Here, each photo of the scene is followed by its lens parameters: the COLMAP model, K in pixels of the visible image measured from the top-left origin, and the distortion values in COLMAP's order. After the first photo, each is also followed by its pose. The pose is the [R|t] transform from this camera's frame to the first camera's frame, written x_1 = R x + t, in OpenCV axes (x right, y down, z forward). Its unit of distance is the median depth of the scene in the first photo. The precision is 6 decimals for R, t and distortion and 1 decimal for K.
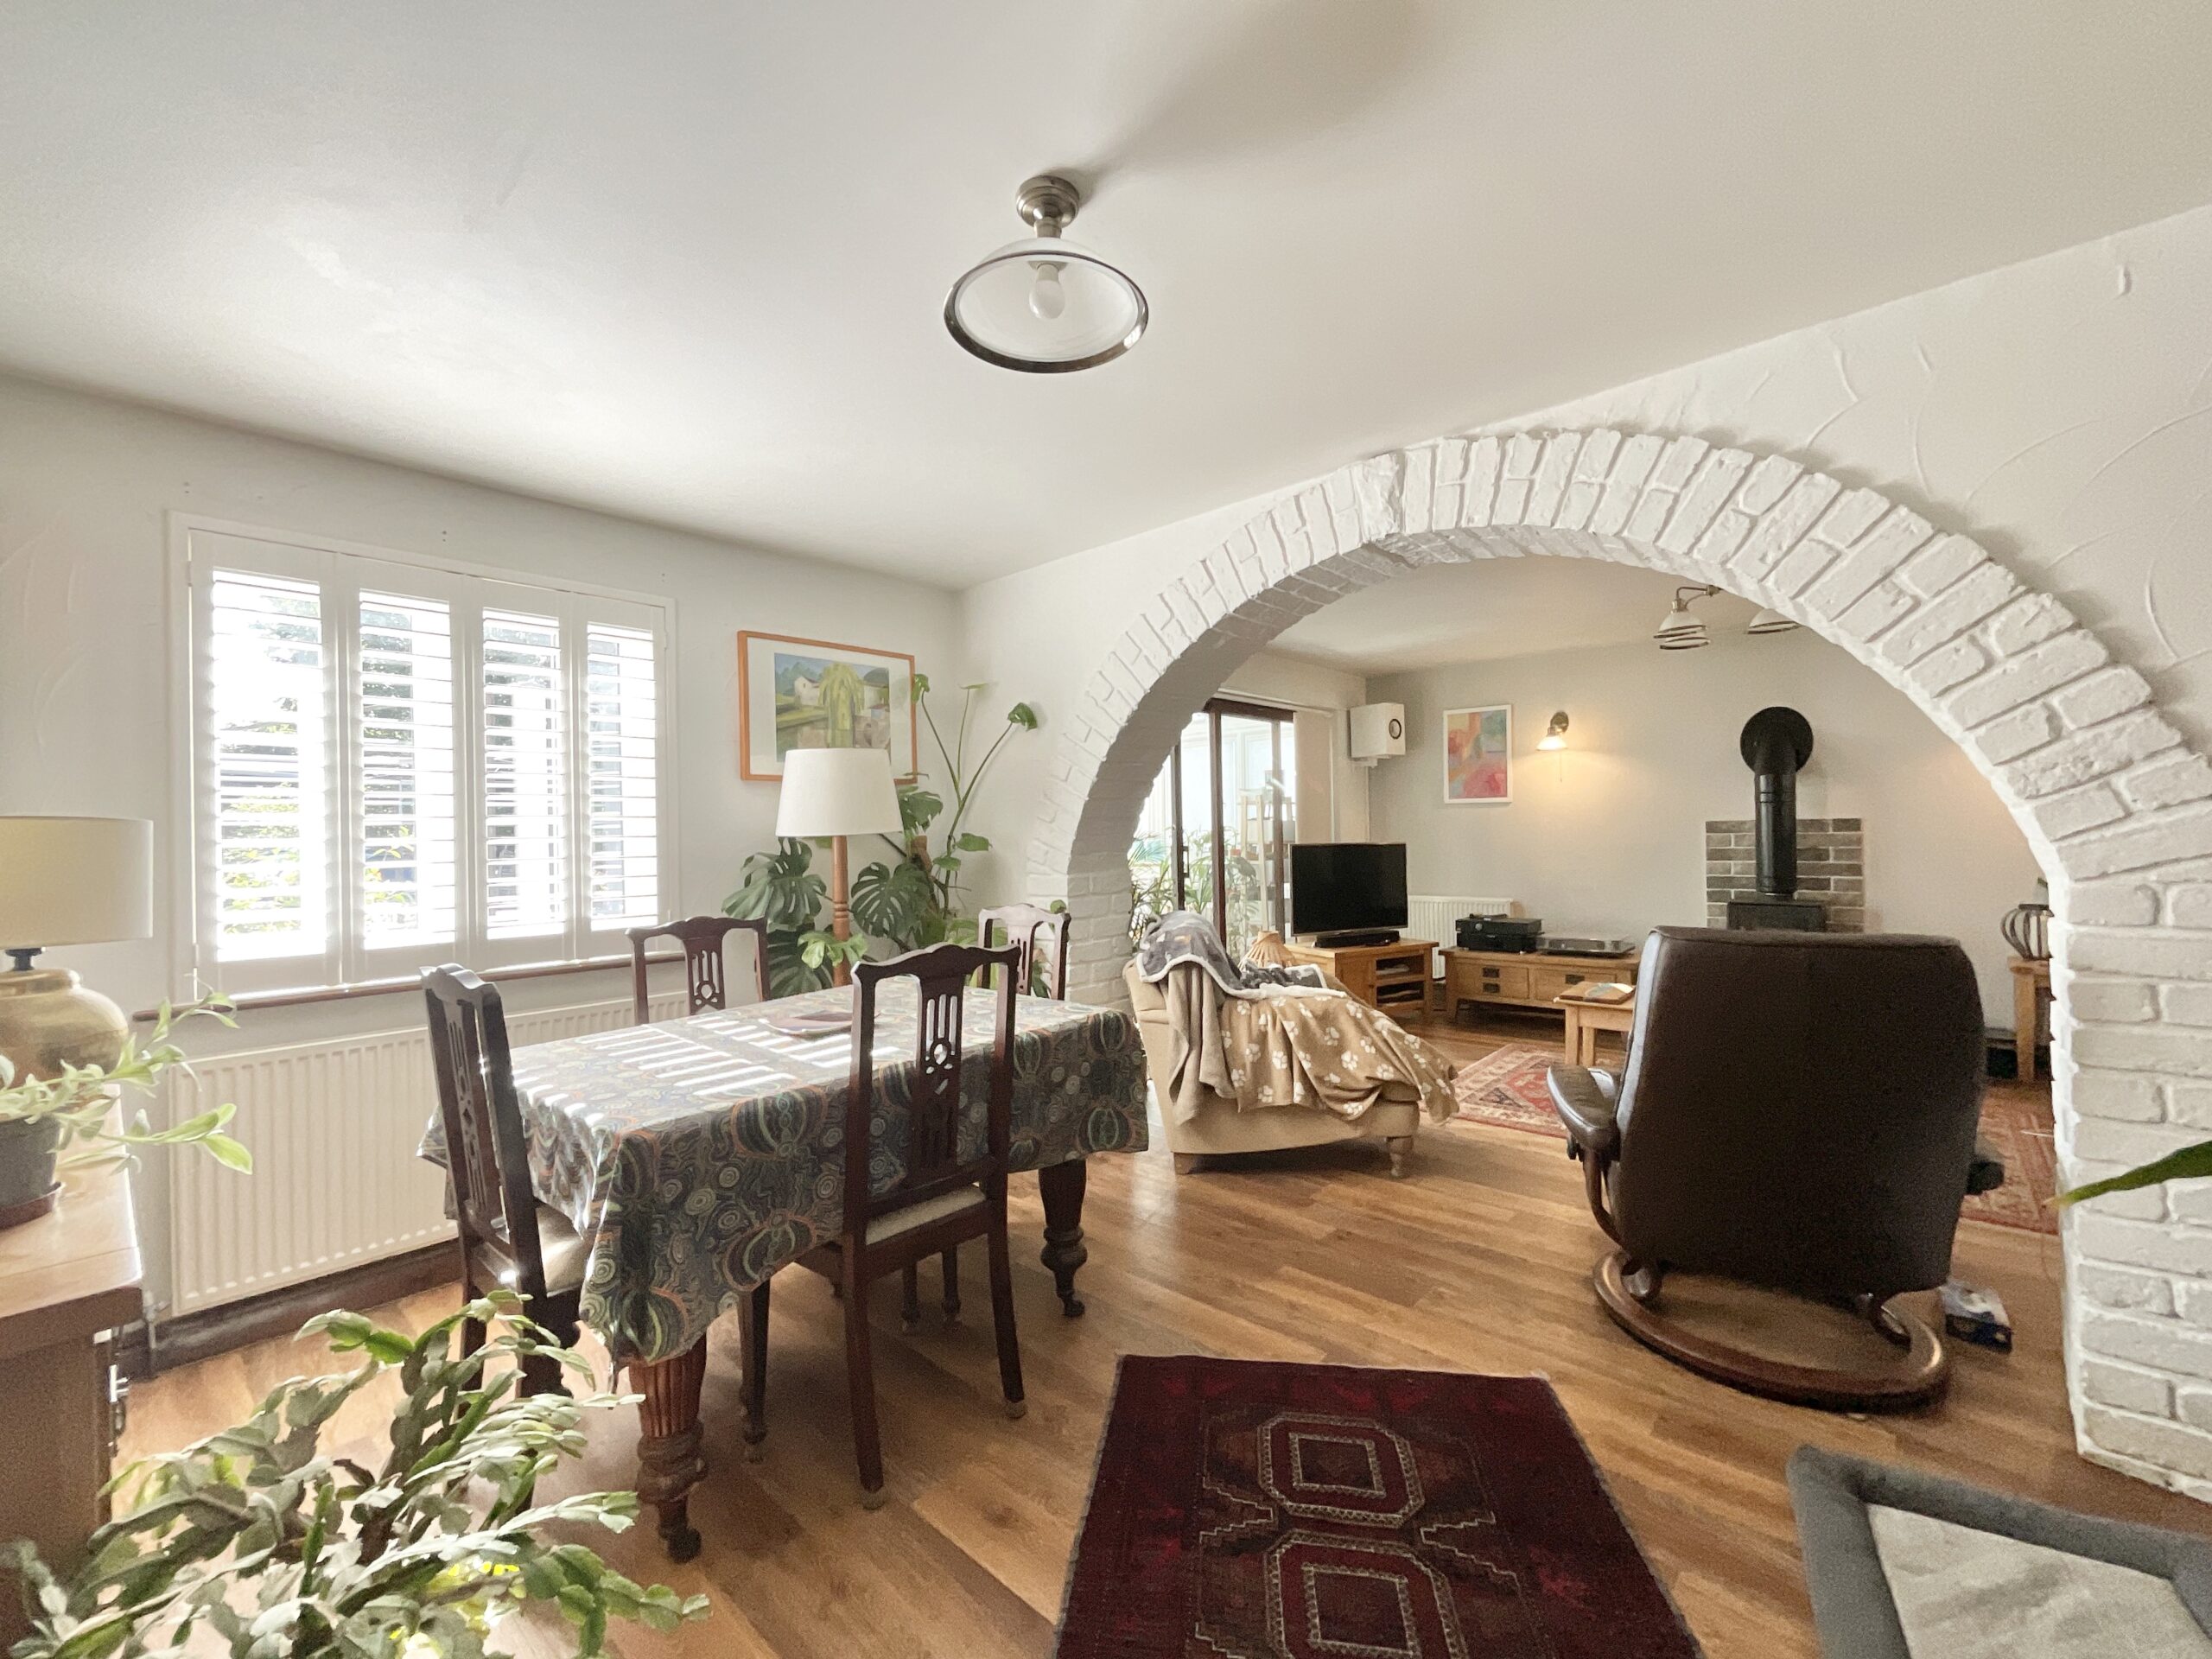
lens RADIAL K [[898.8, 0, 1102.8], [0, 898.8, 823.6], [0, 0, 1]] dist [-0.000068, -0.000160]
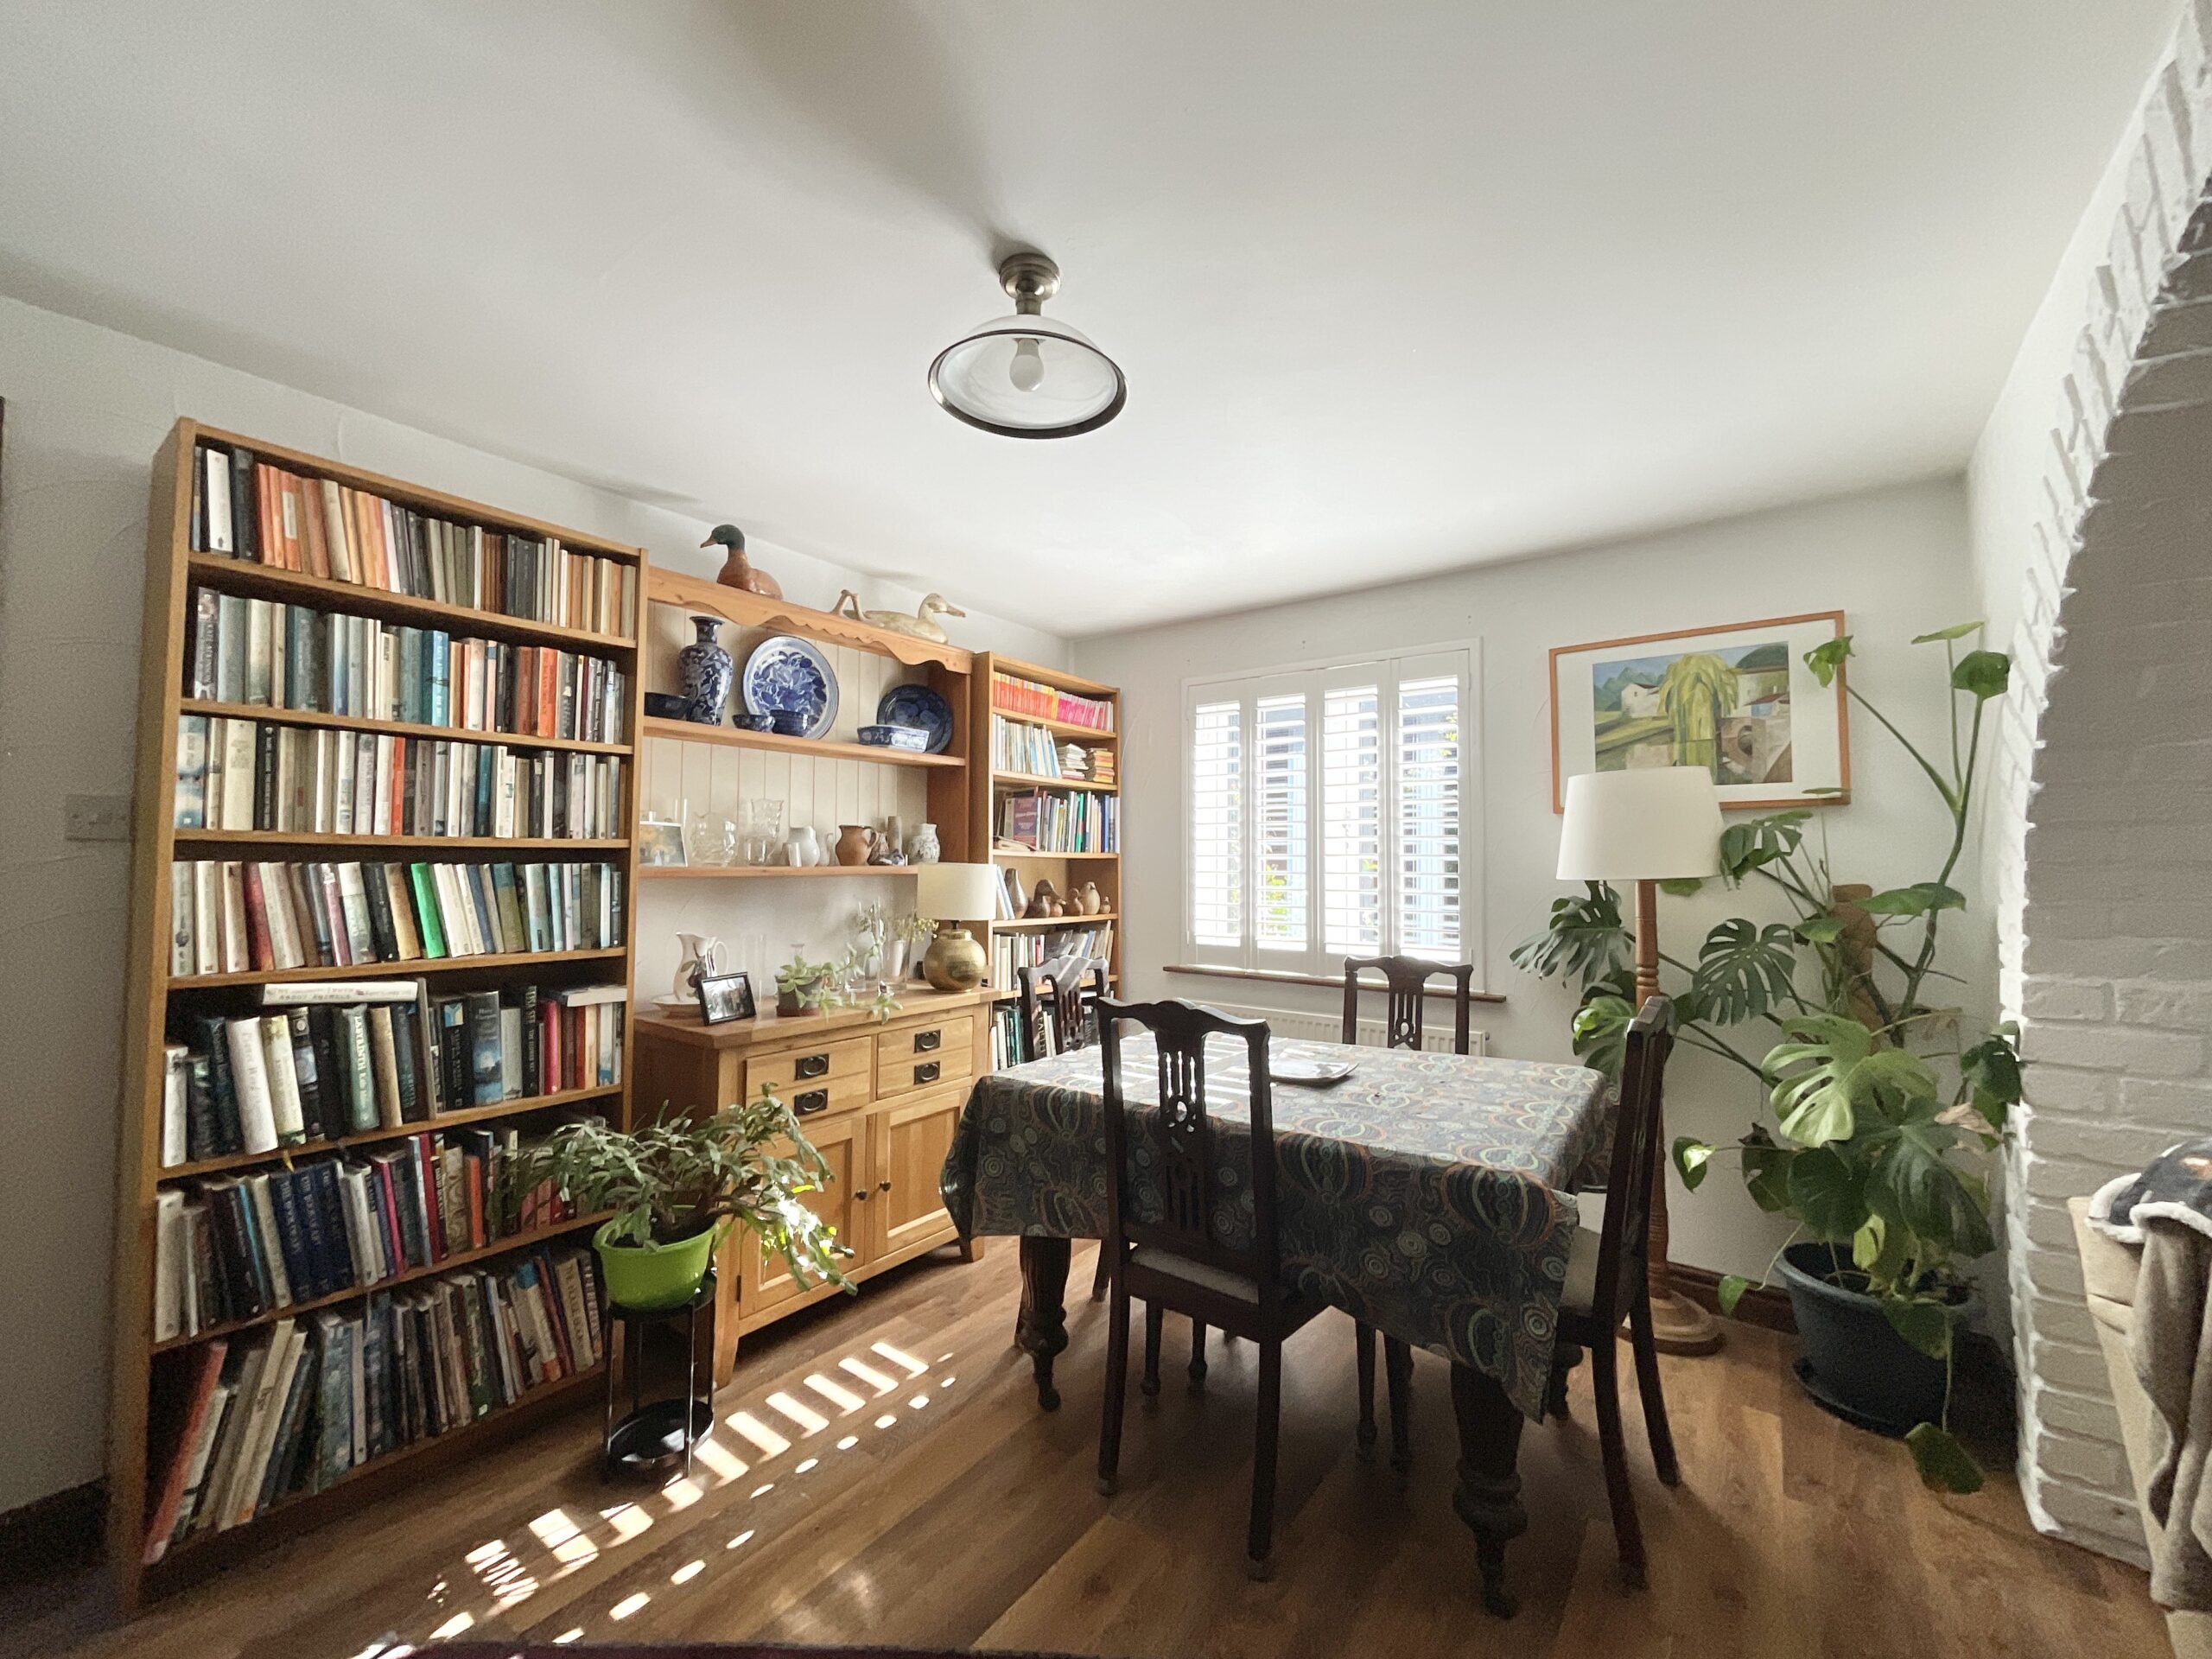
lens RADIAL K [[898.8, 0, 1102.8], [0, 898.8, 823.6], [0, 0, 1]] dist [-0.000068, -0.000160]
pose [[0.104446, -0.023319, -0.994257, 0.480381], [0.003340, 0.999728, -0.023097, -0.021265], [0.994525, -0.000908, 0.104496, 0.489573]]
